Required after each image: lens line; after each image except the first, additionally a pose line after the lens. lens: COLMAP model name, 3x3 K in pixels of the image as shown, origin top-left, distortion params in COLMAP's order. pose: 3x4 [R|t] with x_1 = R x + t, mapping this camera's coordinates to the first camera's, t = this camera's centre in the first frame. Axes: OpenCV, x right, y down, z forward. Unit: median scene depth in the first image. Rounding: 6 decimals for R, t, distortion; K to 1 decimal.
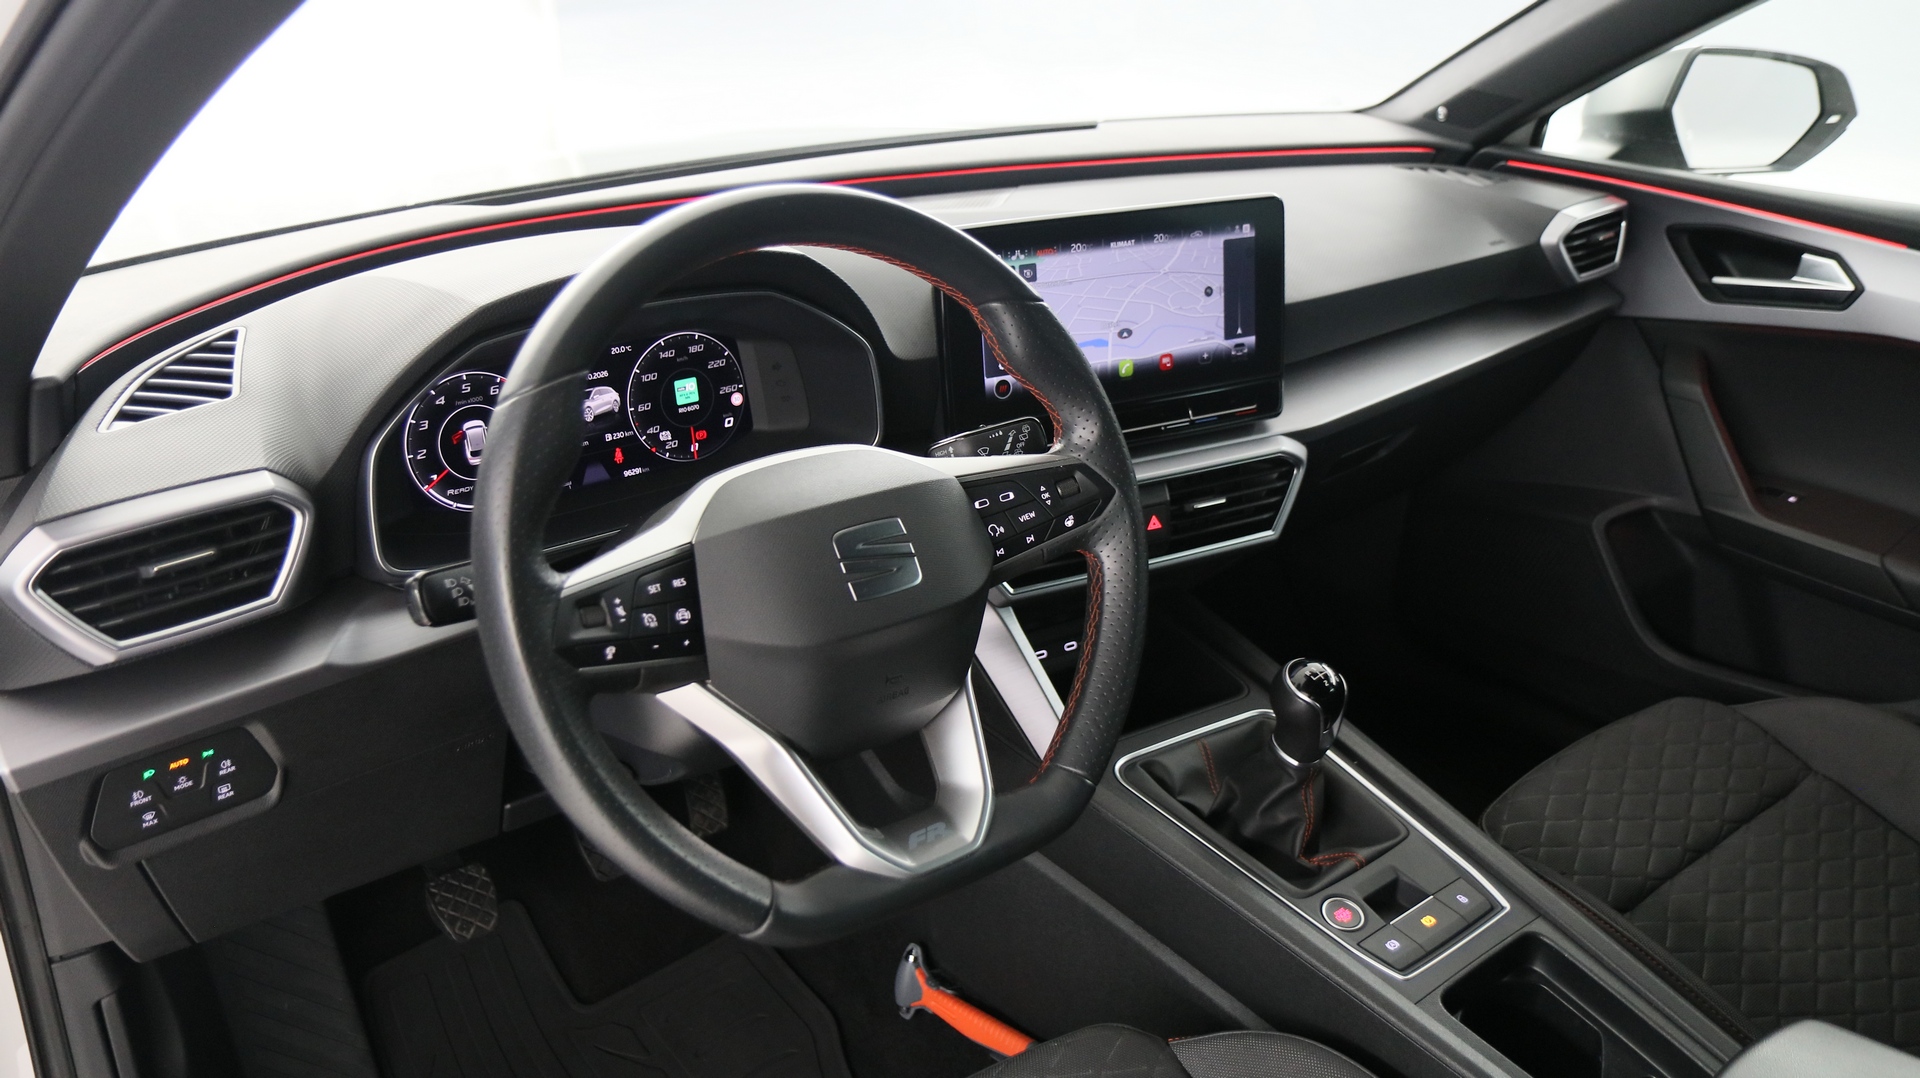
lens RADIAL K [[1449.7, 0, 975.3], [0, 1449.7, 540.1], [0, 0, 1]] dist [-0.034793, 0.009619]
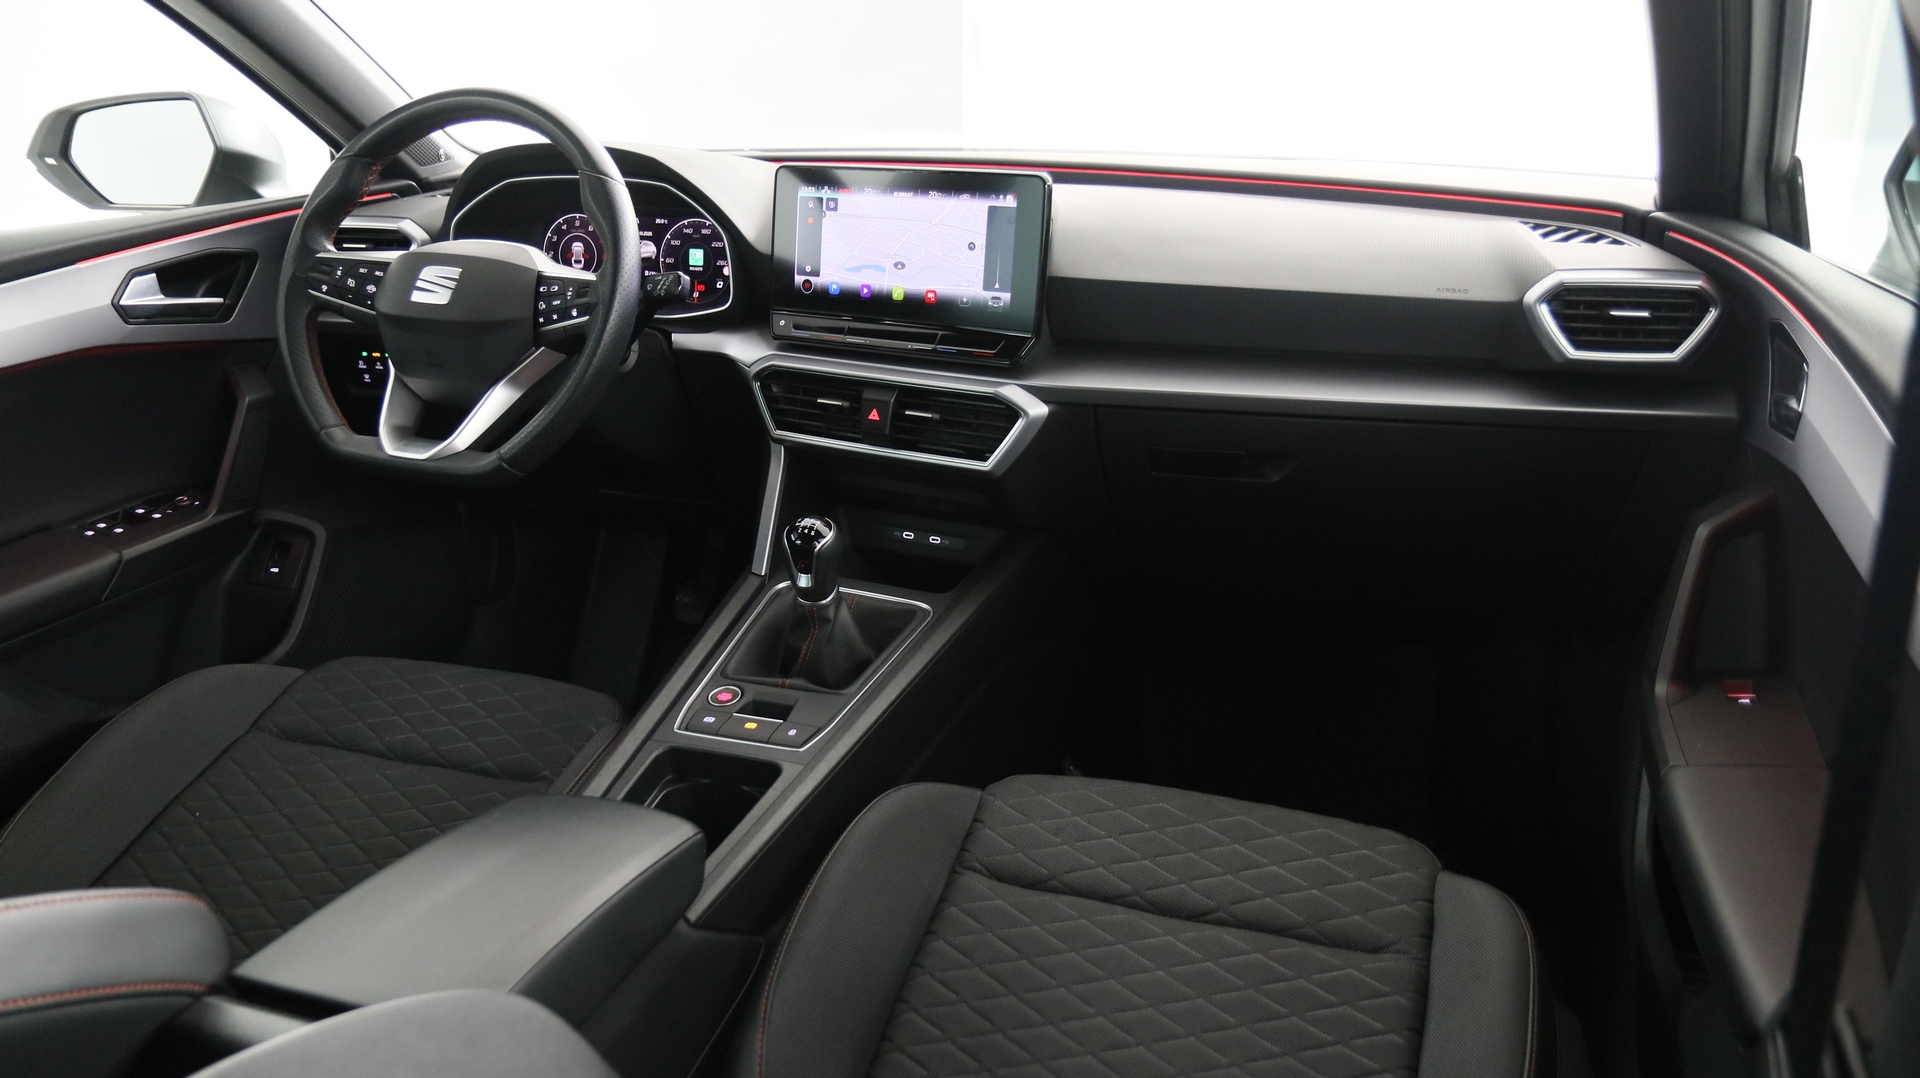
lens RADIAL K [[1449.7, 0, 962.0], [0, 1449.7, 553.5], [0, 0, 1]] dist [-0.034793, 0.009619]
pose [[0.538088, 0.272144, -0.797746, 1.284609], [-0.339561, 0.936235, 0.090351, -0.041361], [0.771466, 0.222267, 0.596186, 0.357440]]
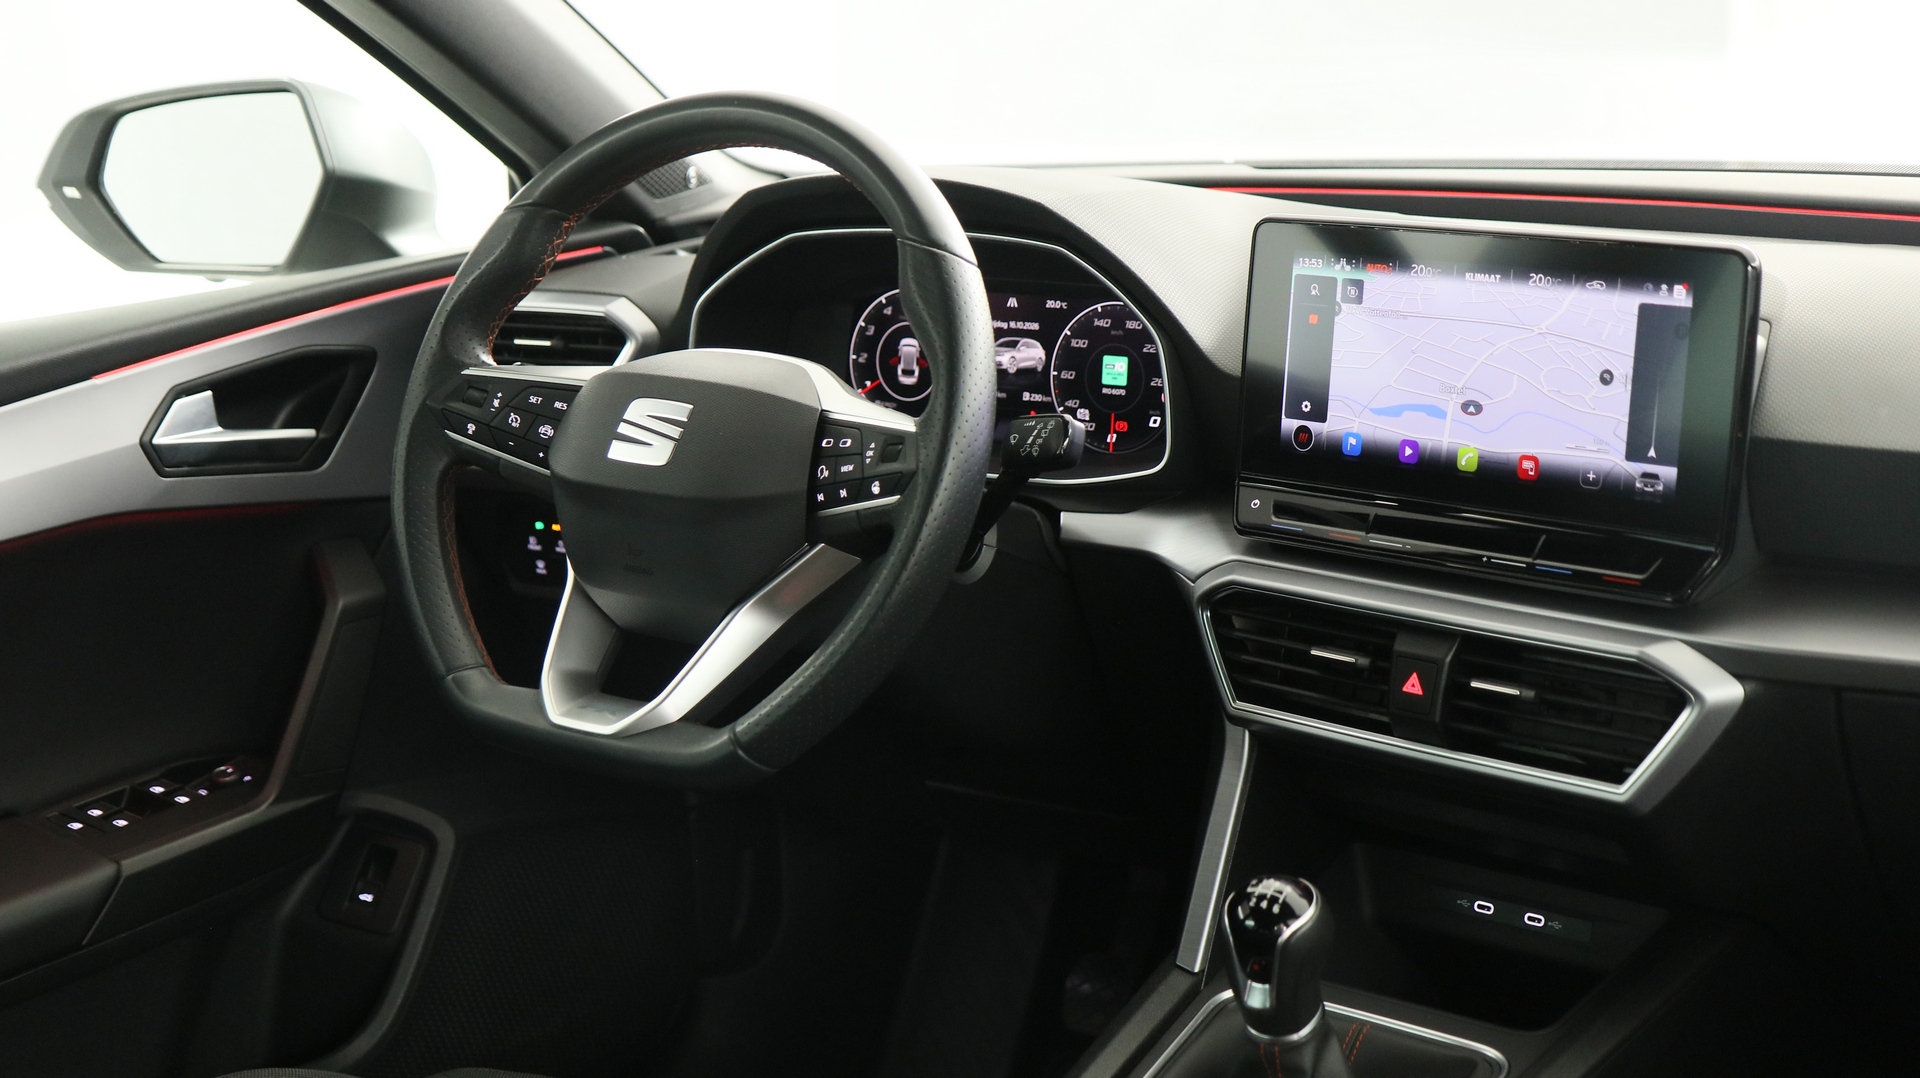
lens RADIAL K [[2898.1, 0, 957.9], [0, 2898.1, 553.3], [0, 0, 1]] dist [-0.024492, 0.000000]
pose [[0.298930, 0.200282, -0.933021, 1.387748], [-0.356405, 0.930408, 0.085533, -0.115200], [0.885221, 0.306965, 0.349508, 0.348563]]
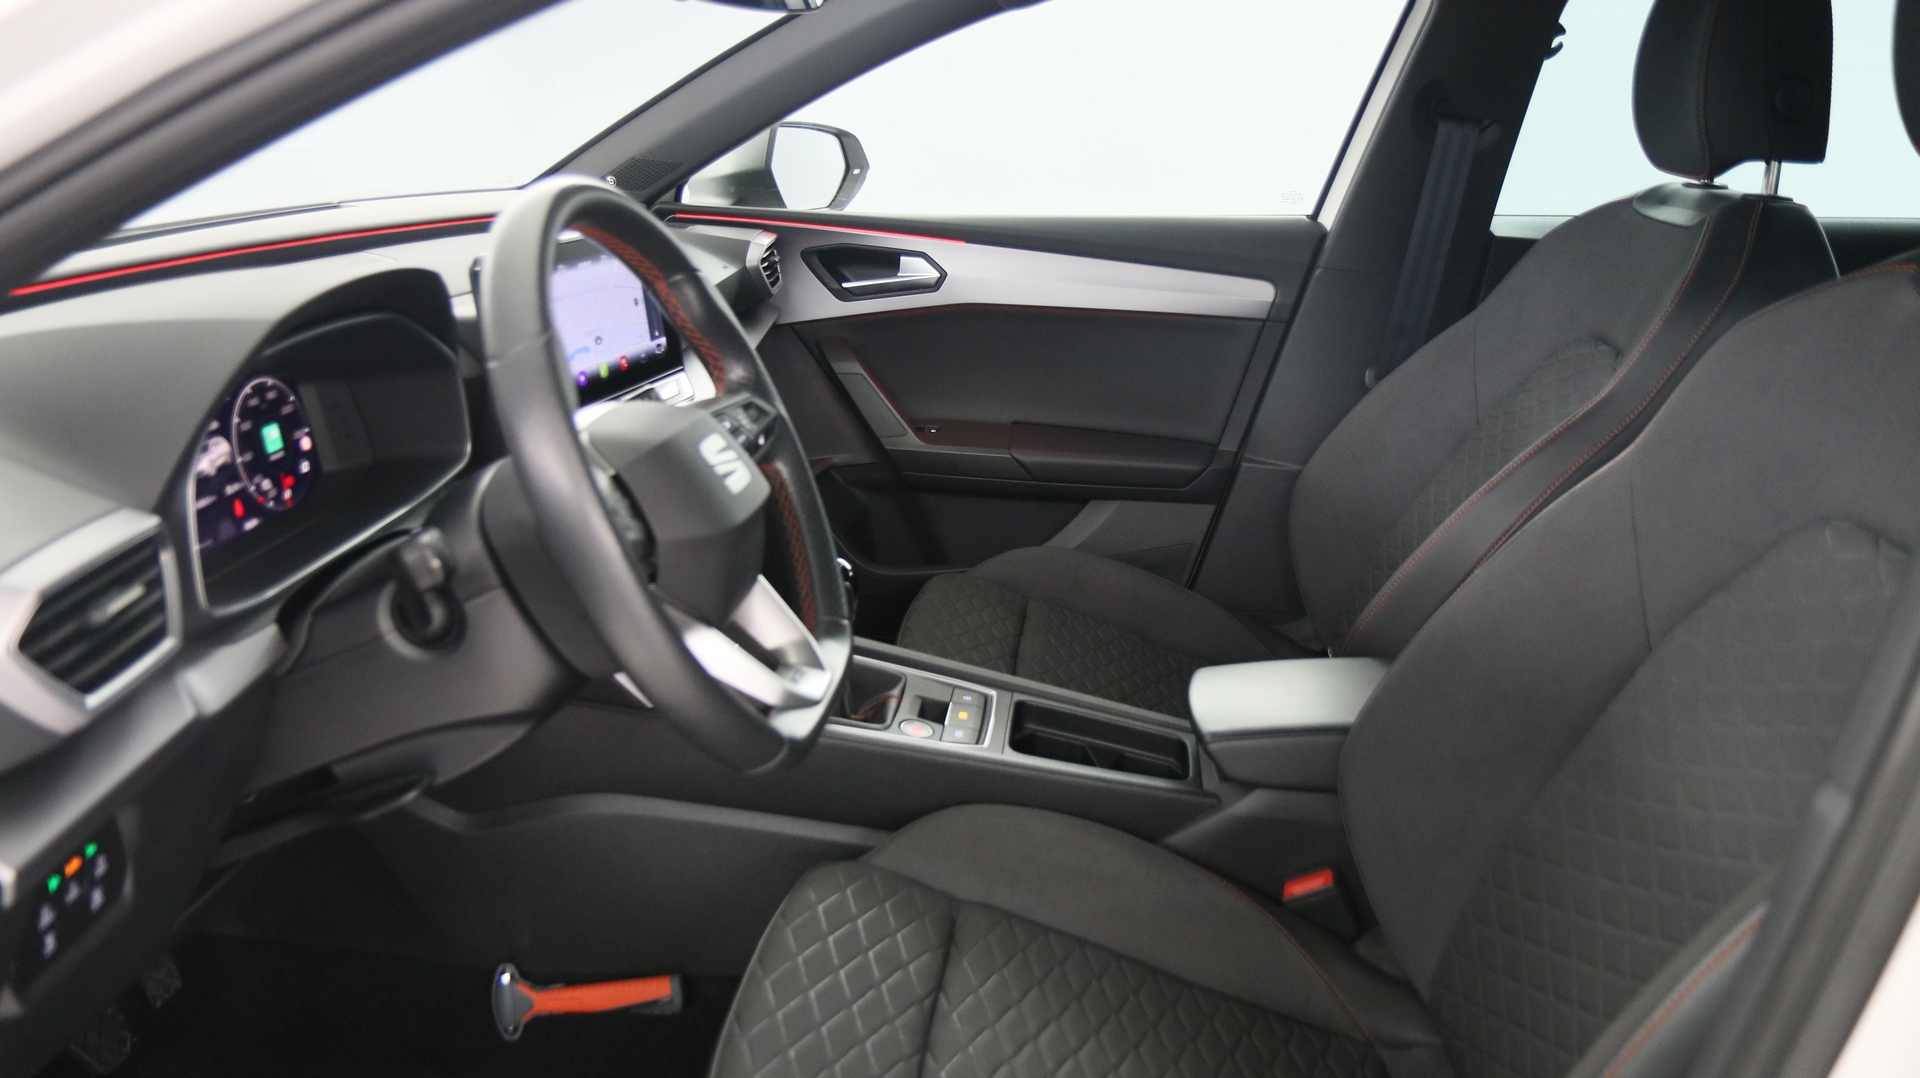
lens RADIAL K [[1449.7, 0, 971.0], [0, 1449.7, 539.7], [0, 0, 1]] dist [-0.034793, 0.009619]
pose [[0.685516, -0.213578, 0.696026, -0.567715], [0.278913, 0.960110, 0.019912, 0.076928], [-0.672514, 0.180481, 0.717741, -0.013880]]
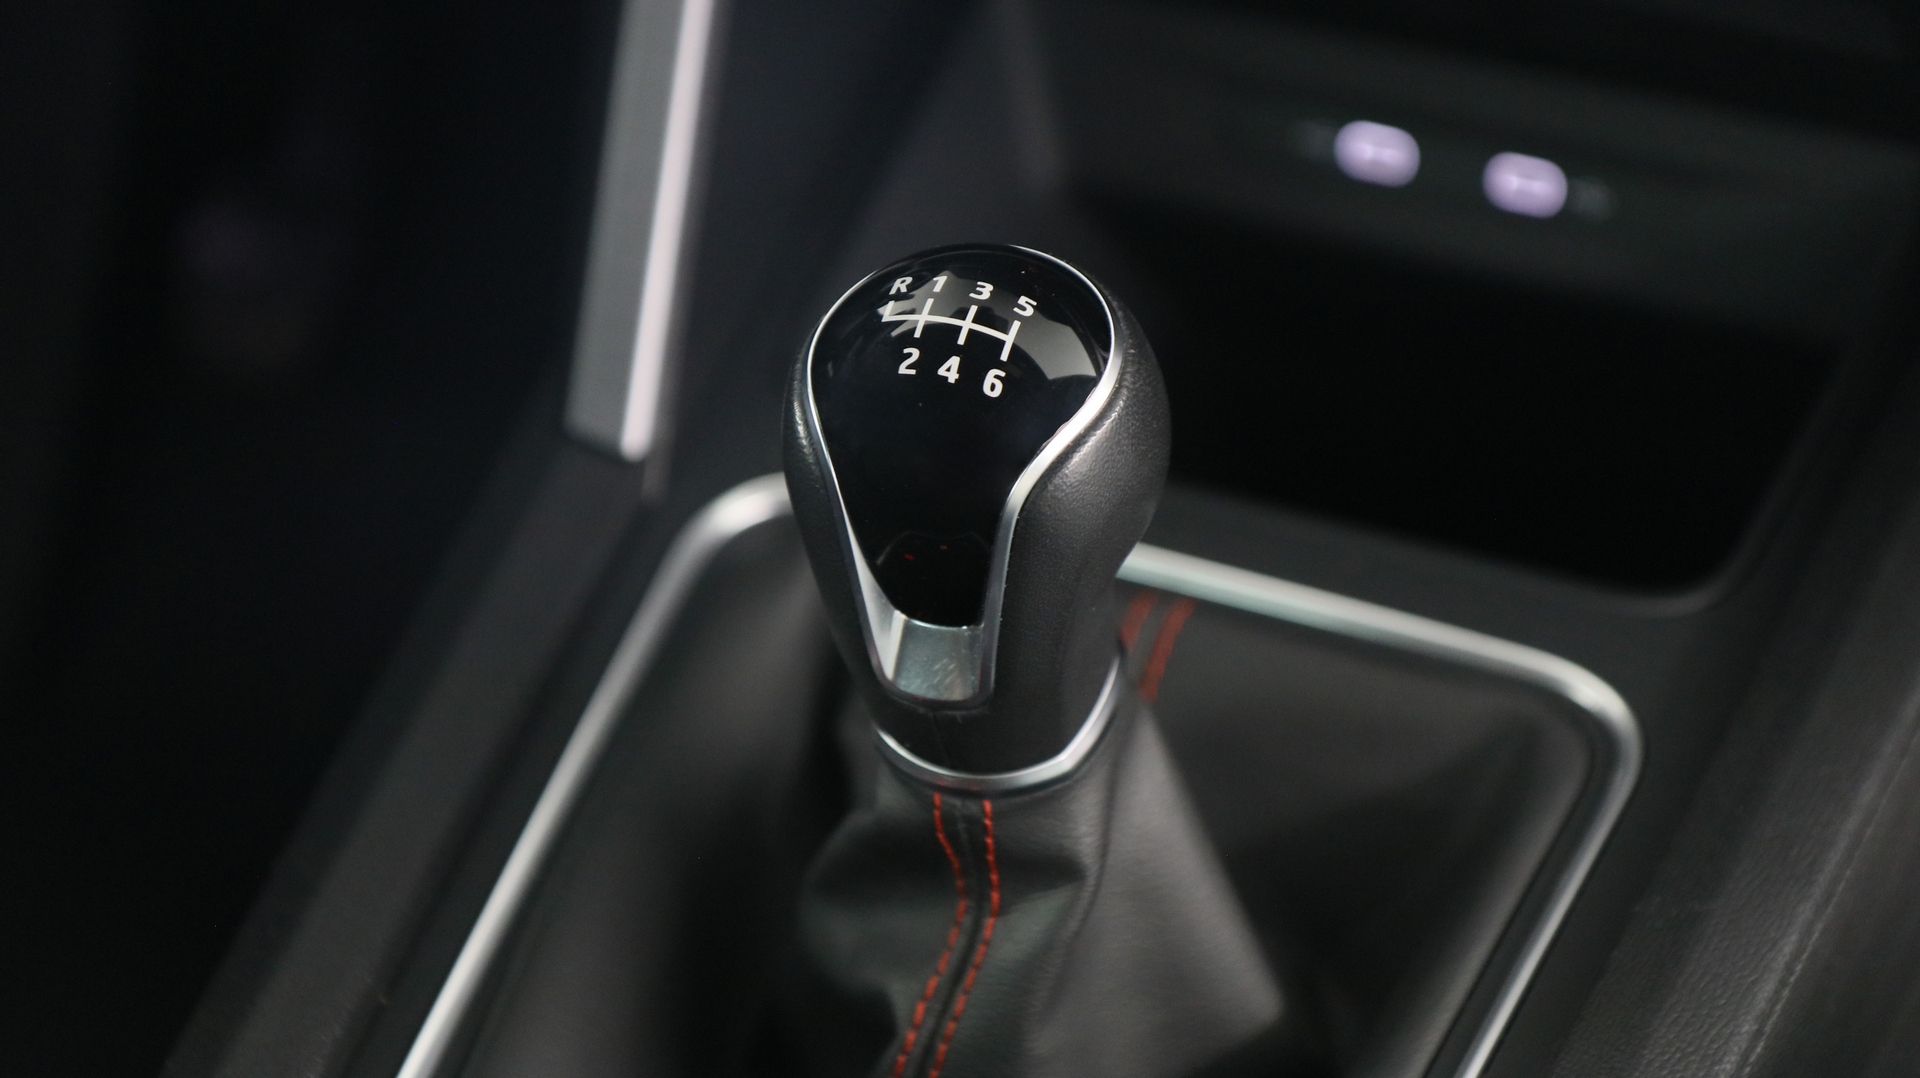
lens RADIAL K [[4363.6, 0, 959.9], [0, 4363.6, 539.1], [0, 0, 1]] dist [0.065822, 0.000000]
pose [[0.514895, 0.423309, -0.745448, 0.673436], [-0.341978, 0.898816, 0.274190, -0.042233], [0.786088, 0.113747, 0.607558, 0.634054]]
